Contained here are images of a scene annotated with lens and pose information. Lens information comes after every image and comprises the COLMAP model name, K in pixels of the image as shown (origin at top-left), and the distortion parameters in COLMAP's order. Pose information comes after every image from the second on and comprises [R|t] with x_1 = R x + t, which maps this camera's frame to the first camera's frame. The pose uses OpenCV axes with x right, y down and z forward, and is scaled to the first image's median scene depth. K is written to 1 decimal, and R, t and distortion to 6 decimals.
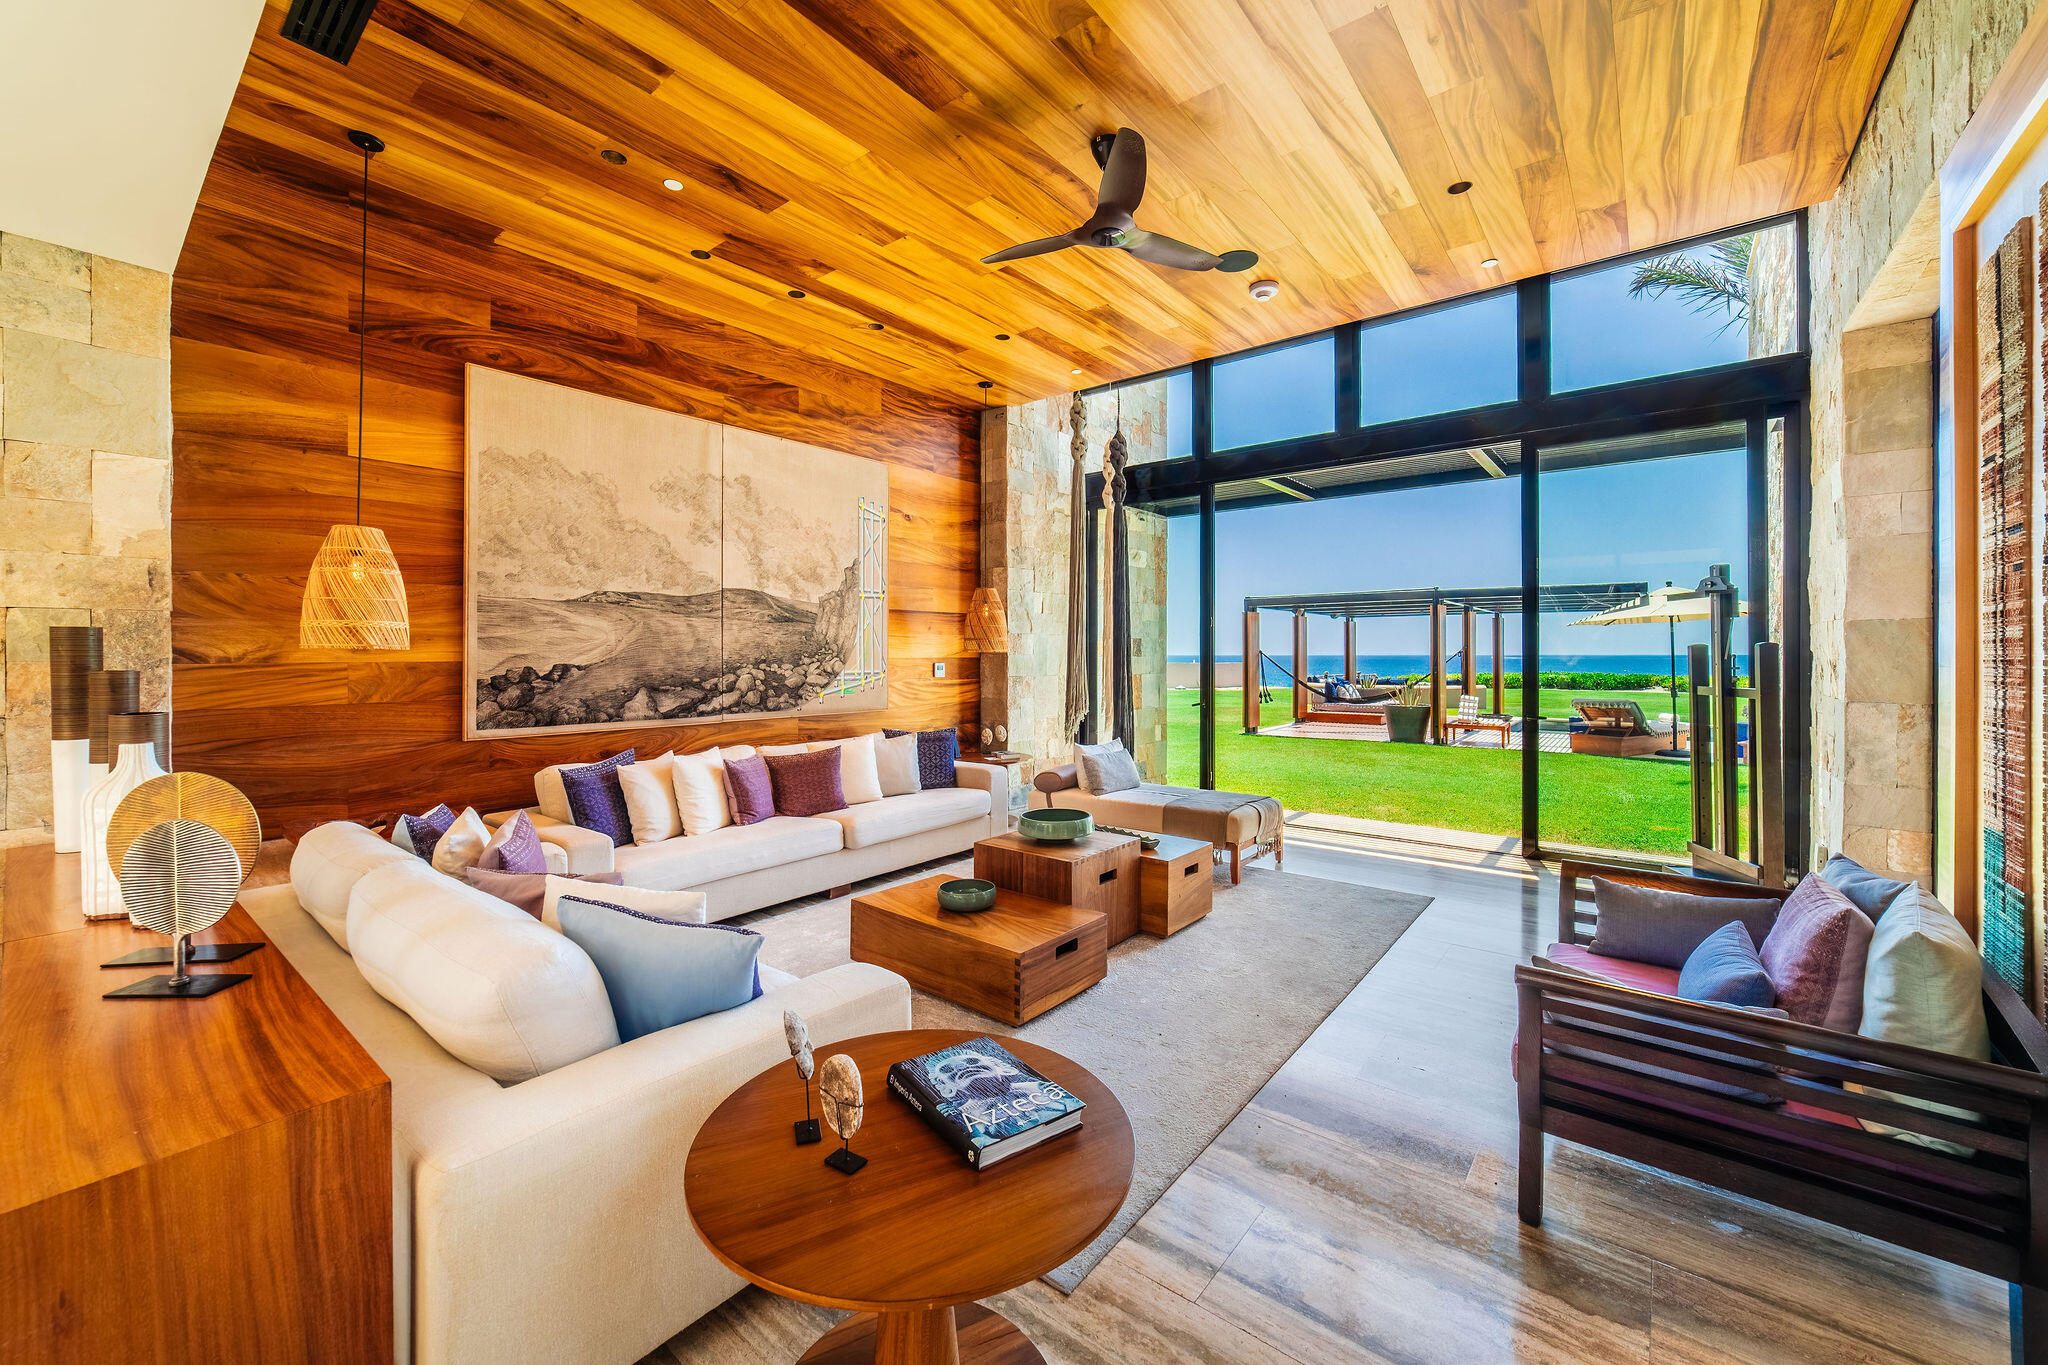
lens RADIAL K [[786.3, 0, 1034.1], [0, 786.3, 659.5], [0, 0, 1]] dist [-0.007468, 0.005690]
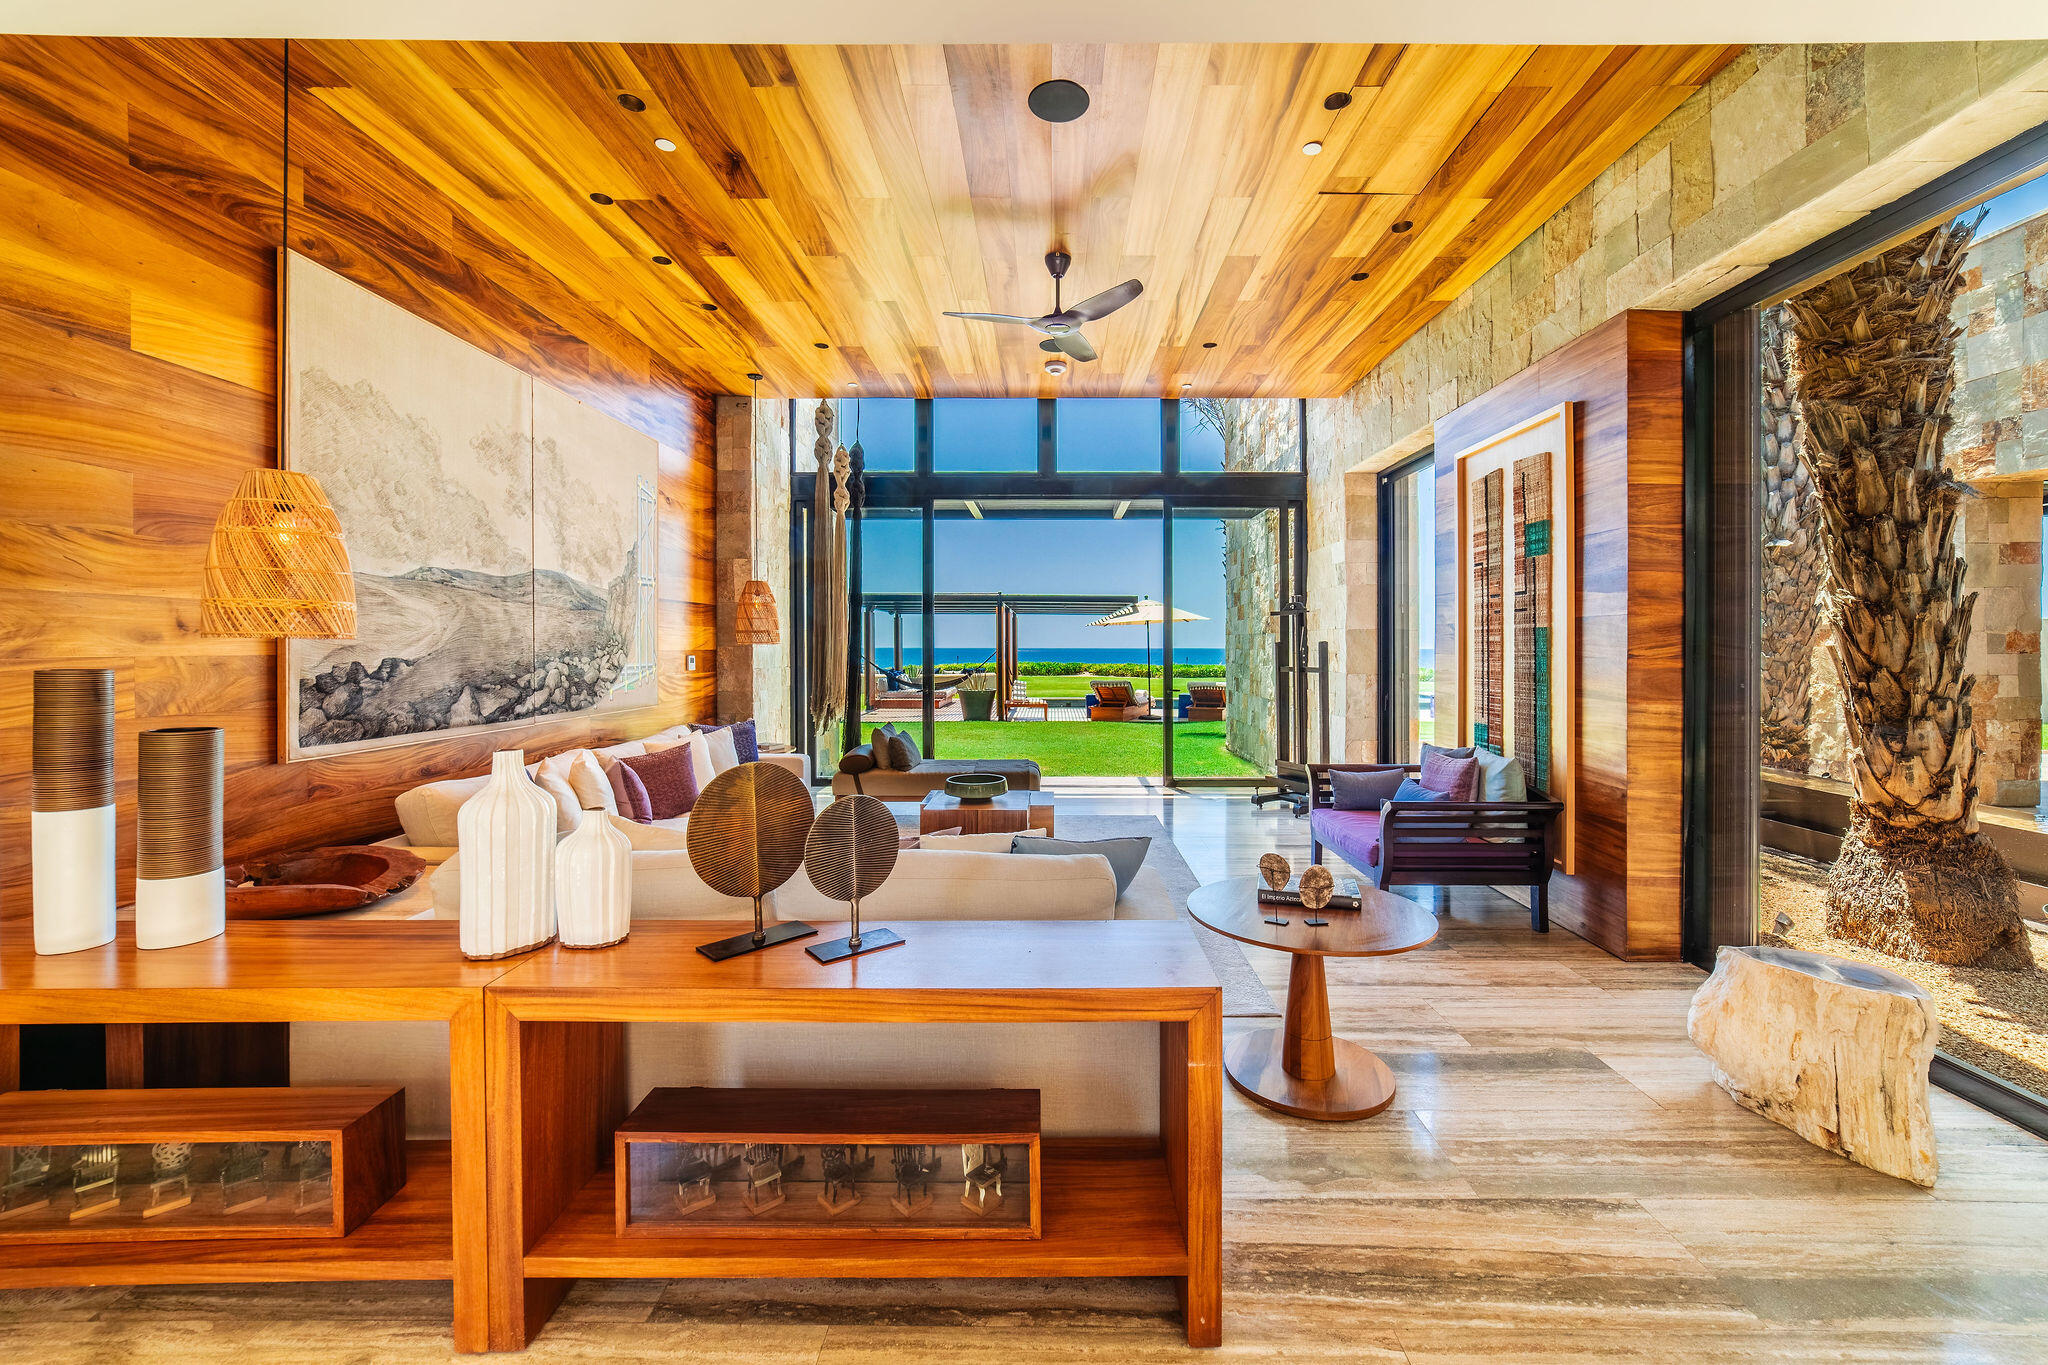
lens RADIAL K [[786.3, 0, 1034.1], [0, 786.3, 659.5], [0, 0, 1]] dist [-0.007468, 0.005690]
pose [[0.787331, -0.007315, 0.616487, -0.521801], [0.001202, 0.999946, 0.010329, -0.000162], [-0.616529, -0.007391, 0.787298, -0.009471]]
